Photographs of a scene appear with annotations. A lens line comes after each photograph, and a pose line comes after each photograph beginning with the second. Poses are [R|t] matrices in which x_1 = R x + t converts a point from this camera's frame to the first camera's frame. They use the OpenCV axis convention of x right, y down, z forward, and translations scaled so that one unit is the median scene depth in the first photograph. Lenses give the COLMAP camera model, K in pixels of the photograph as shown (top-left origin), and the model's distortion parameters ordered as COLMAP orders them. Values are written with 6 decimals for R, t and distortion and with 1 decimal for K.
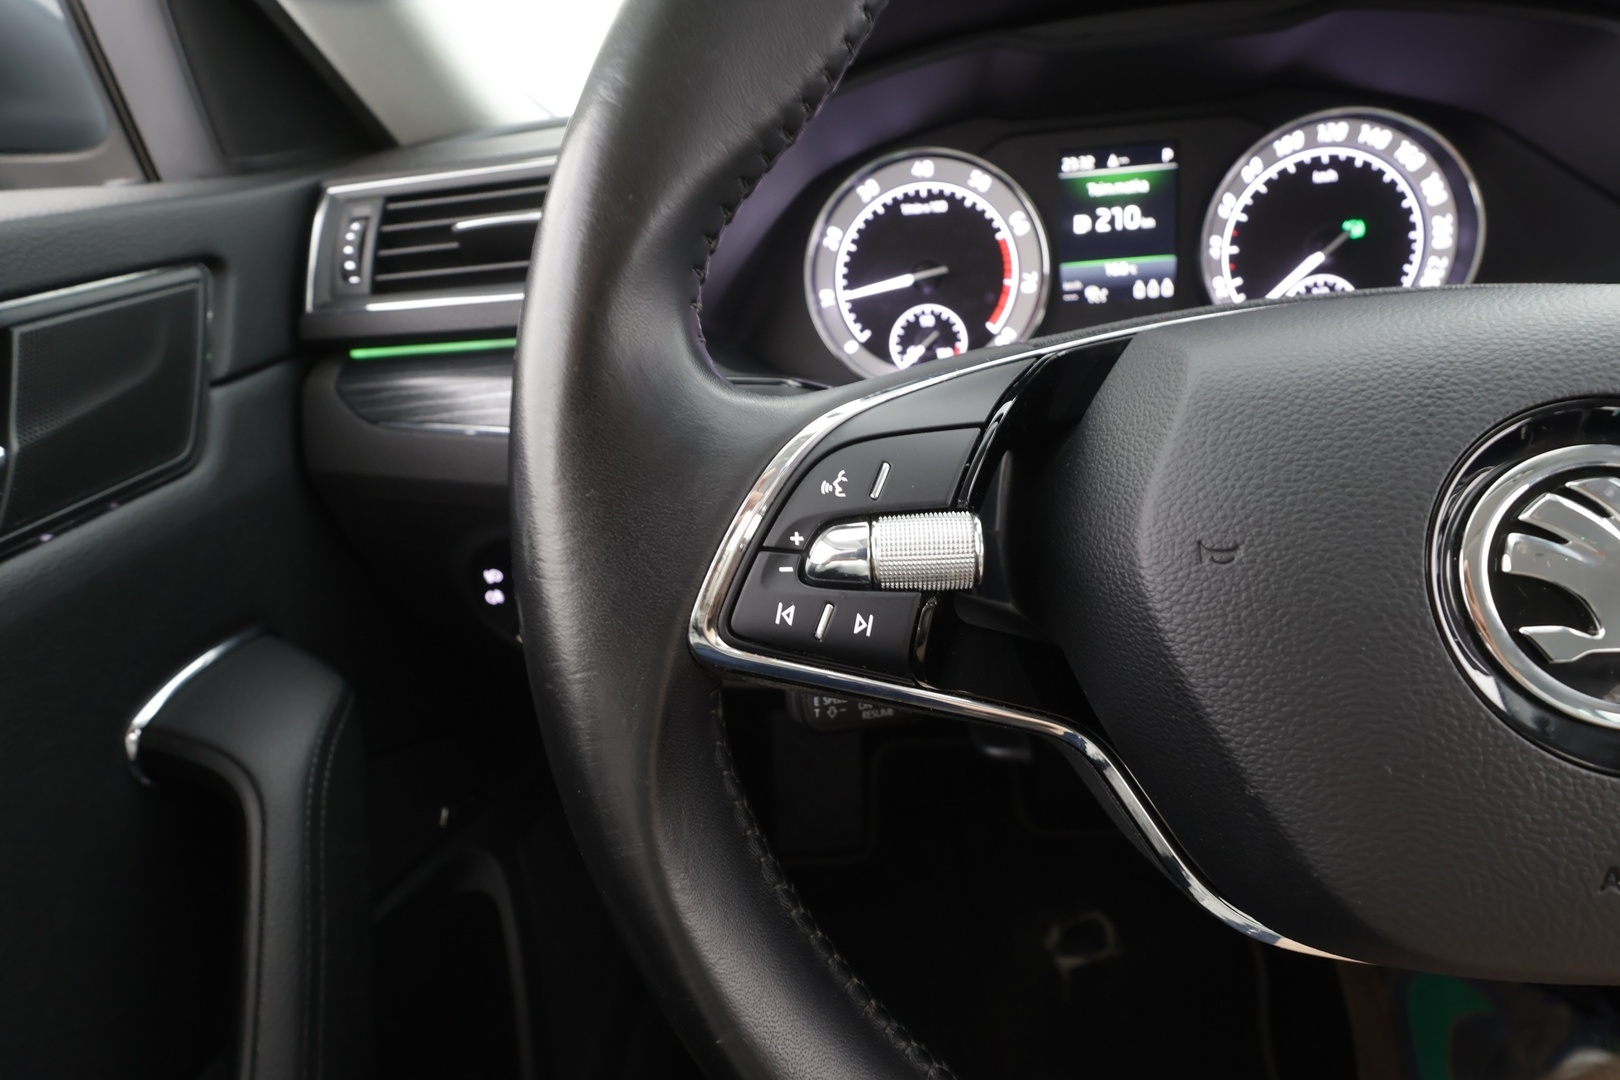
lens RADIAL K [[757.3, 0, 809.7], [0, 757.3, 549.2], [0, 0, 1]] dist [-0.004267, 0.000721]
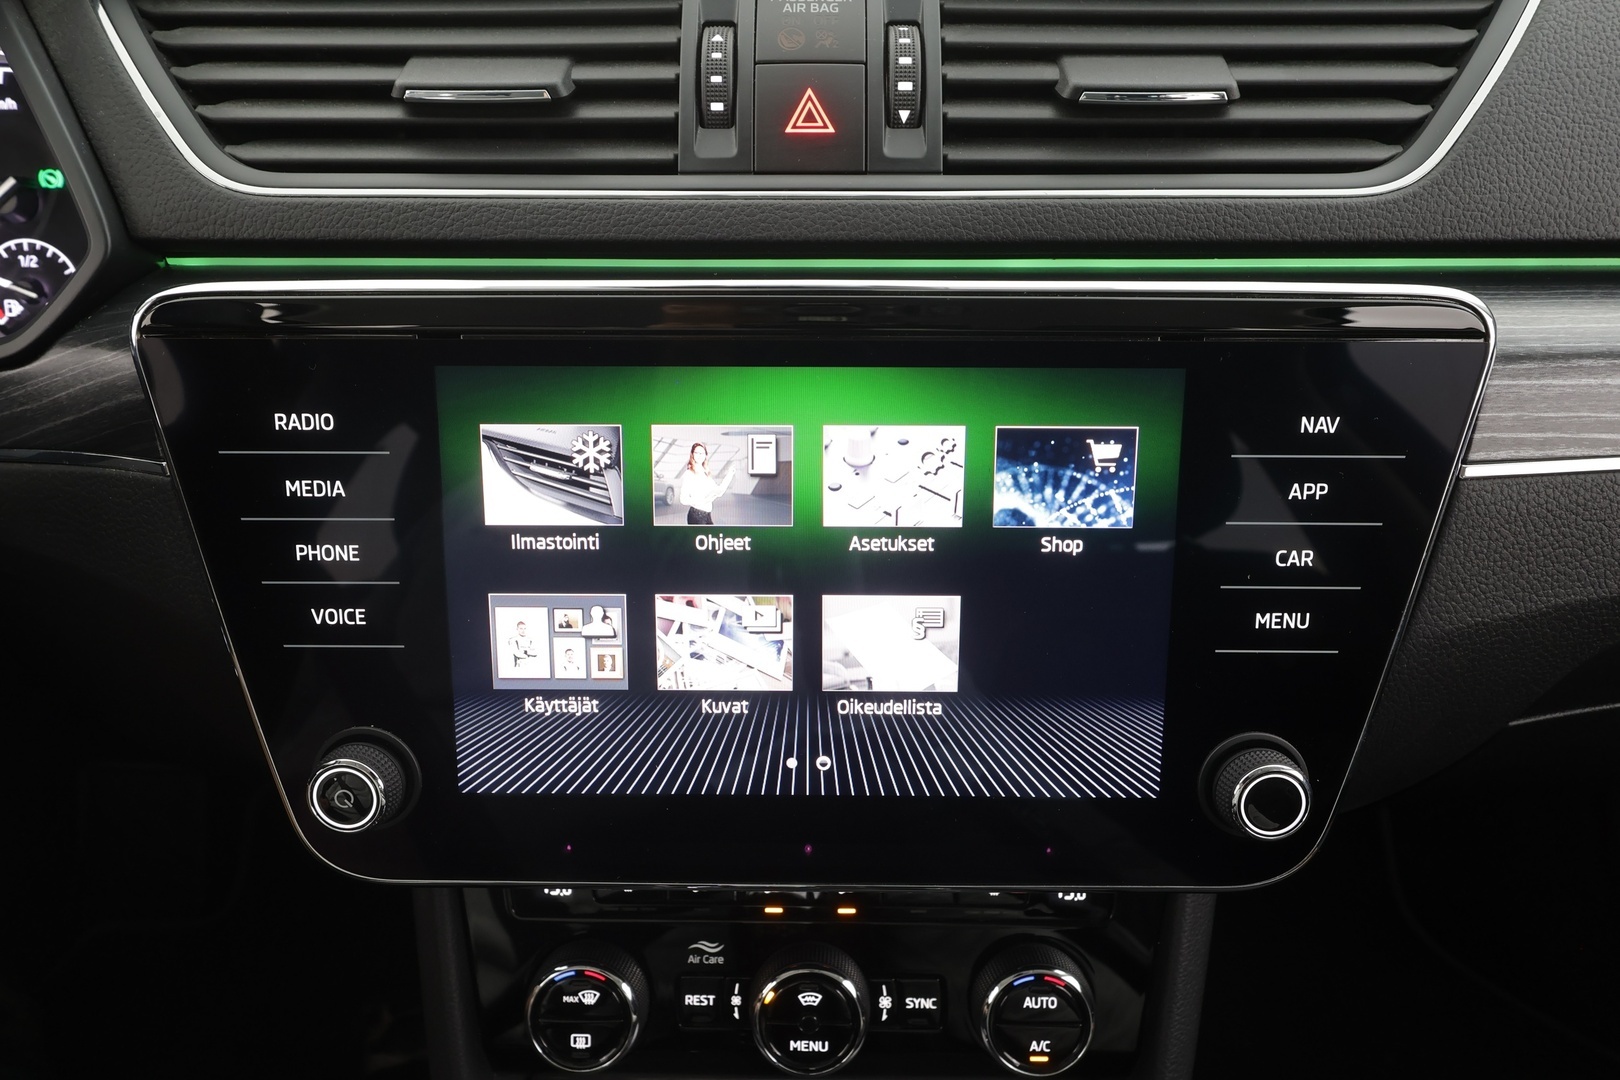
lens RADIAL K [[951.7, 0, 817.5], [0, 951.7, 543.9], [0, 0, 1]] dist [-0.008285, 0.000676]
pose [[0.994138, 0.041341, 0.099905, 1.432904], [-0.046085, 0.997894, 0.045655, -0.141060], [-0.097807, -0.049991, 0.993949, -0.031561]]
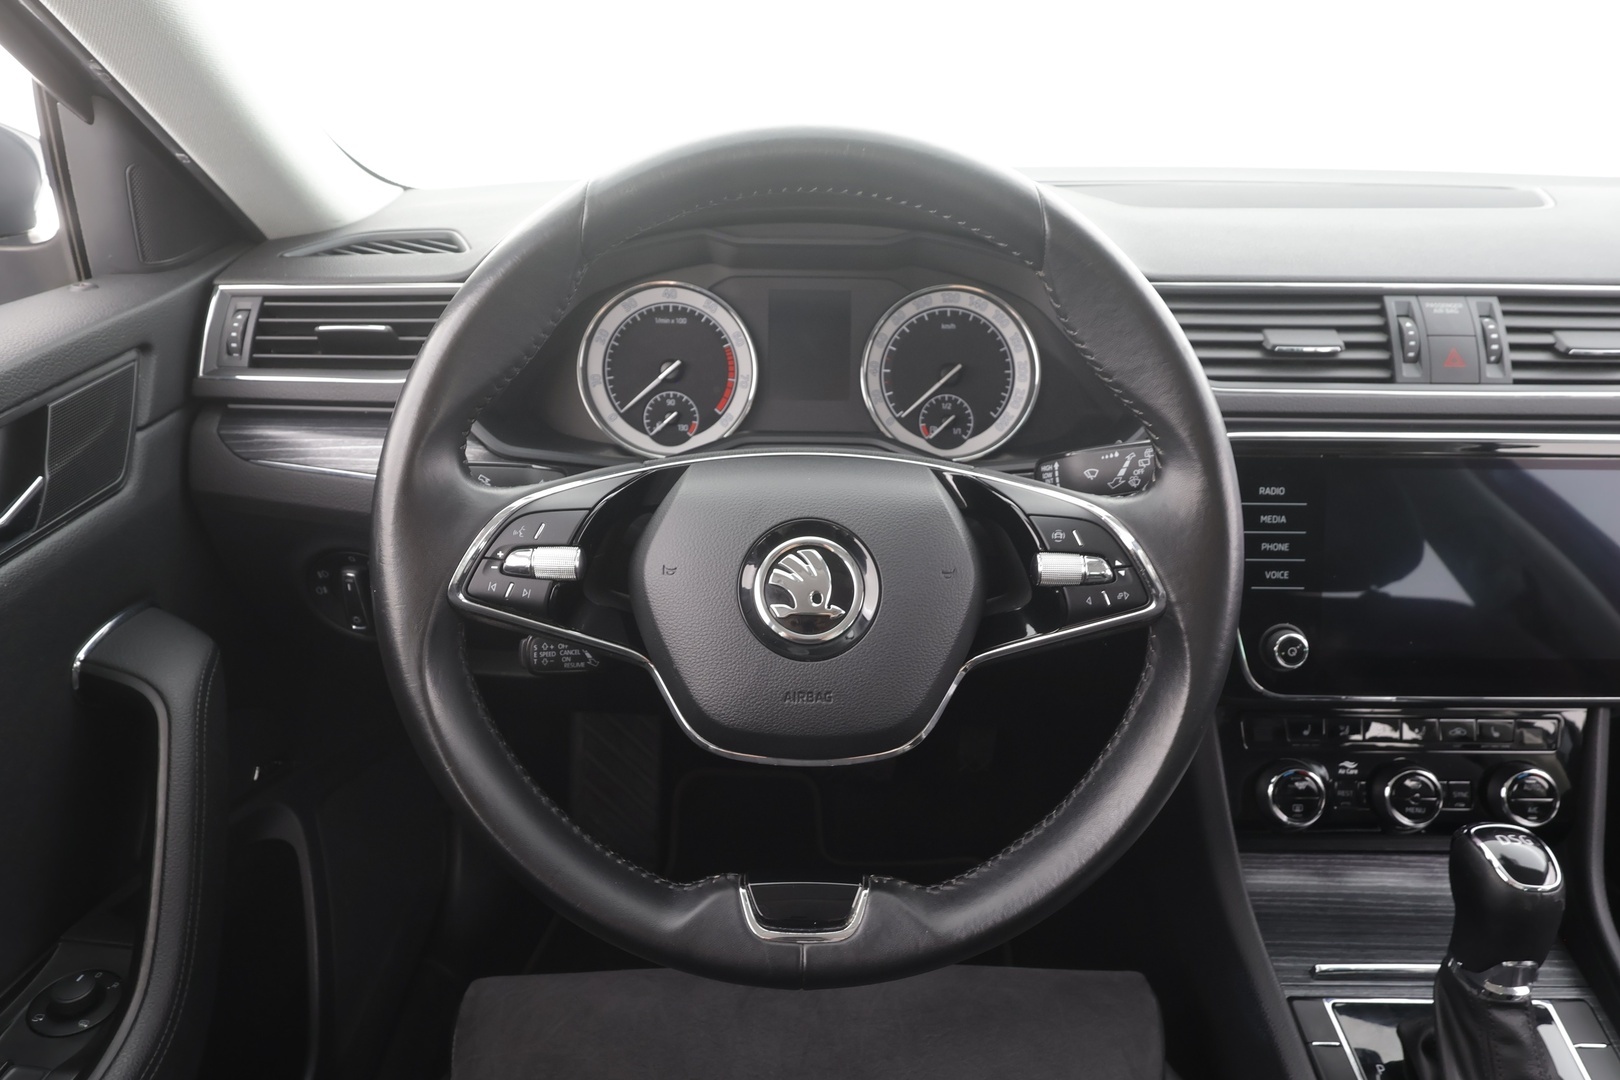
lens RADIAL K [[1007.0, 0, 802.7], [0, 1007.0, 546.0], [0, 0, 1]] dist [-0.000875, -0.001056]
pose [[0.992098, 0.055988, 0.112277, 0.223009], [-0.051590, 0.997797, -0.041706, 0.016436], [-0.114365, 0.035584, 0.992801, -0.862984]]
